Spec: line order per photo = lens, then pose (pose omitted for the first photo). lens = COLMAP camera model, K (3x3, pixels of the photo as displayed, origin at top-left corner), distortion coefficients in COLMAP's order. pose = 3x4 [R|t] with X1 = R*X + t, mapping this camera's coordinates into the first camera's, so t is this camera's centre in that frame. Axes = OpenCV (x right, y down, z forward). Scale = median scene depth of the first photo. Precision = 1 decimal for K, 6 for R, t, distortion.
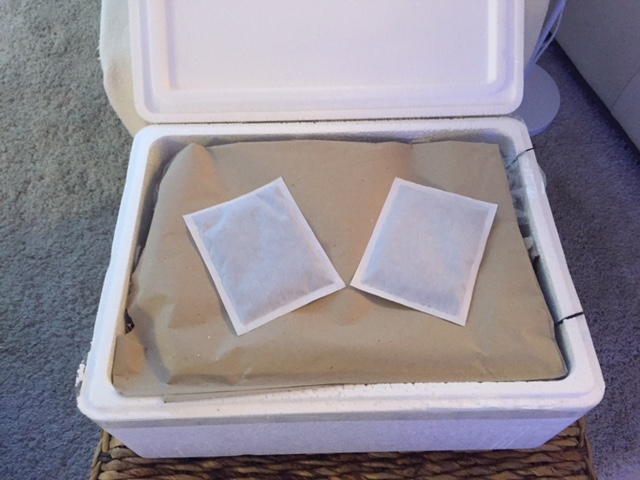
lens RADIAL K [[554.1, 0, 320.0], [0, 554.1, 240.0], [0, 0, 1]] dist [0.062229, -0.111028]
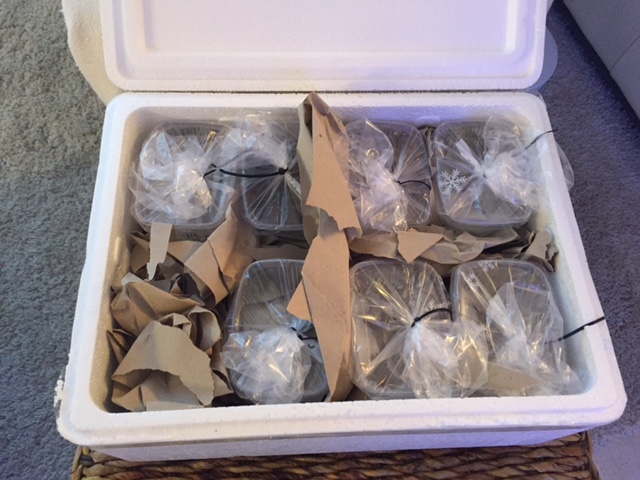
lens RADIAL K [[554.1, 0, 320.0], [0, 554.1, 240.0], [0, 0, 1]] dist [0.062229, -0.111028]
pose [[0.998138, 0.005017, 0.060795, -0.032983], [-0.011842, 0.993589, 0.112434, -0.051184], [-0.059841, -0.112945, 0.991798, 0.057493]]
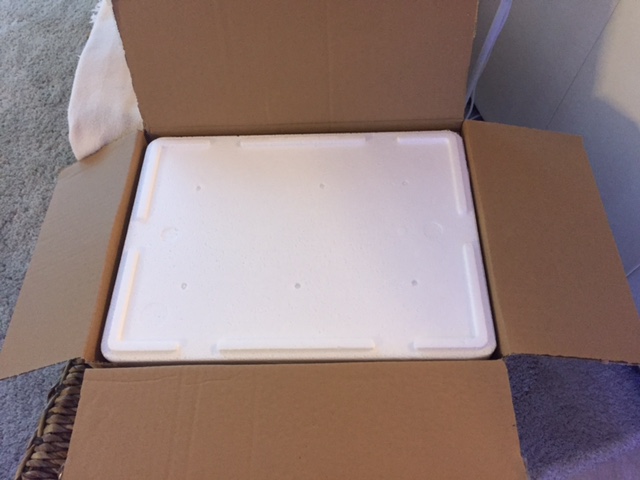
lens RADIAL K [[542.7, 0, 320.0], [0, 542.7, 240.0], [0, 0, 1]] dist [0.057976, -0.101500]
pose [[0.998582, 0.053182, -0.002263, 0.124550], [-0.053194, 0.995422, -0.079407, 0.008847], [-0.001970, 0.079415, 0.996840, -0.133020]]
